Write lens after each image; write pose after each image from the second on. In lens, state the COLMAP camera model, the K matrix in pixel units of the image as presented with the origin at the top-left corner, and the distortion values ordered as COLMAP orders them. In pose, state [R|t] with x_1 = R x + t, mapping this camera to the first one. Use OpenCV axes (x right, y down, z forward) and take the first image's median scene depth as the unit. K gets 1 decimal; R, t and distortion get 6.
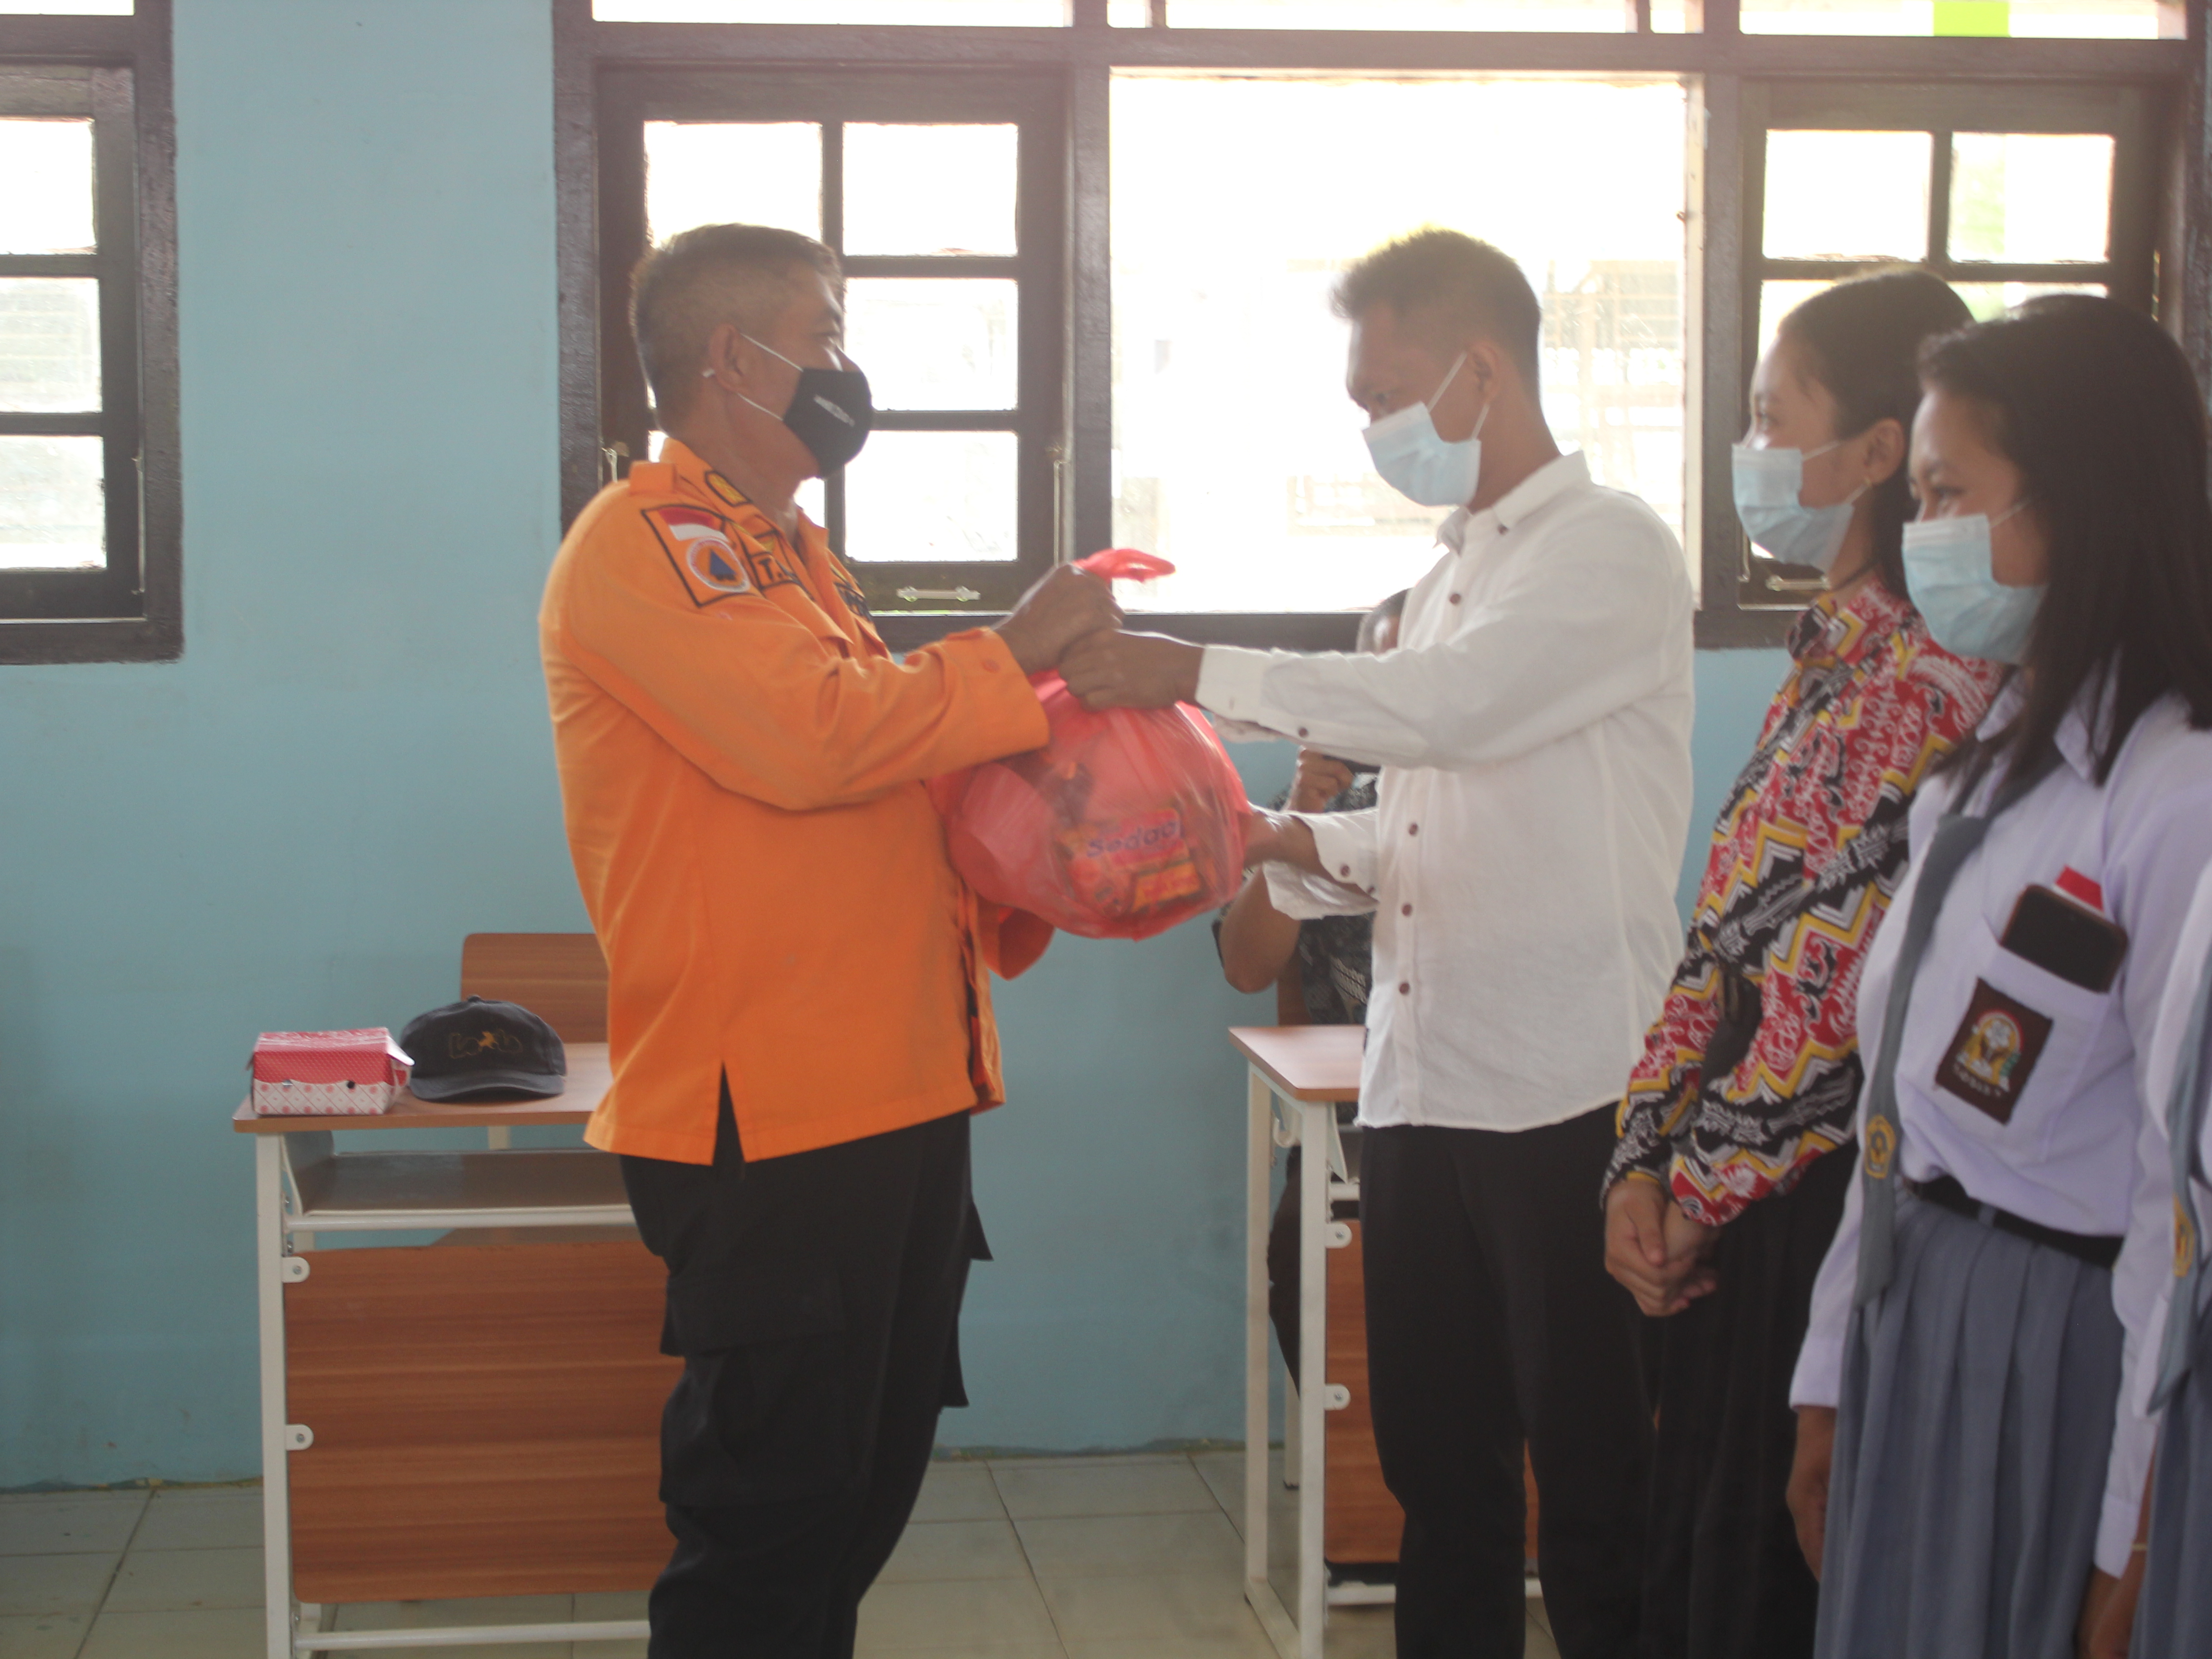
lens RADIAL K [[3609.2, 0, 1218.6], [0, 3609.2, 832.8], [0, 0, 1]] dist [-0.010573, -0.222010]
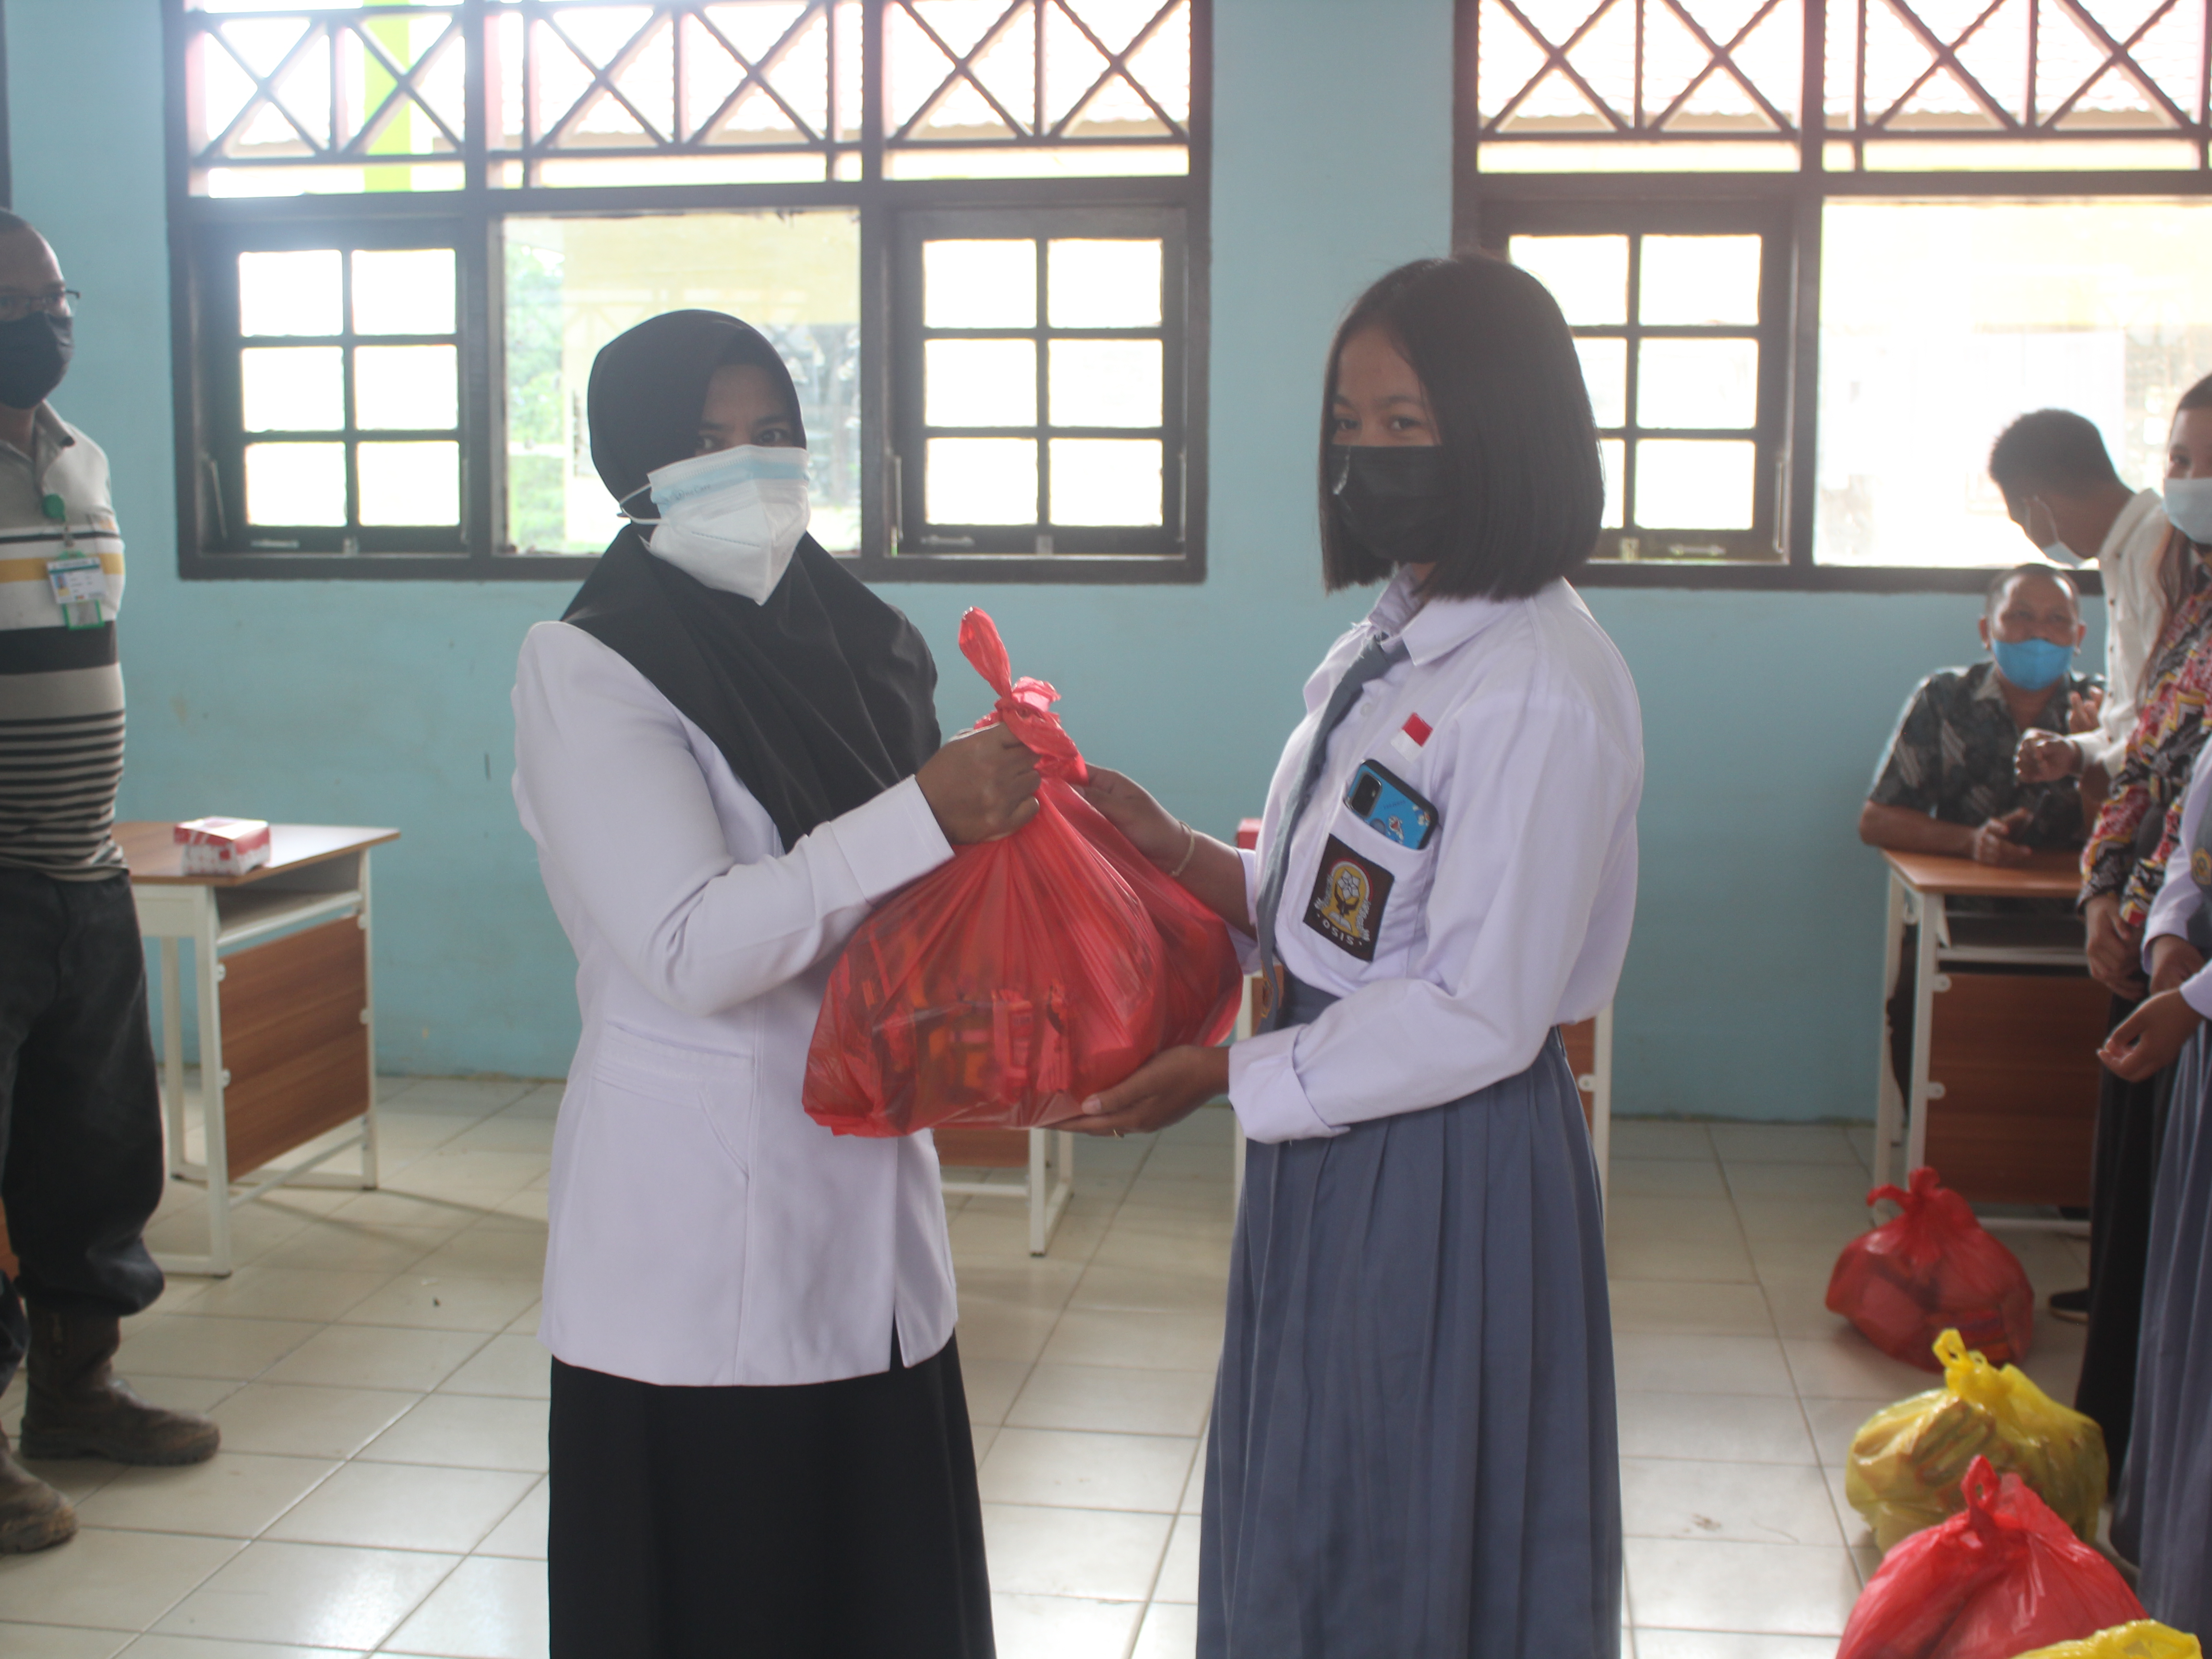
lens RADIAL K [[2656.5, 0, 1106.0], [0, 2656.5, 829.5], [0, 0, 1]] dist [-0.124484, 0.183905]
pose [[0.952459, 0.044811, -0.301353, 0.024836], [-0.033903, 0.998570, 0.041332, 0.012688], [0.302774, -0.029150, 0.952617, -0.122673]]
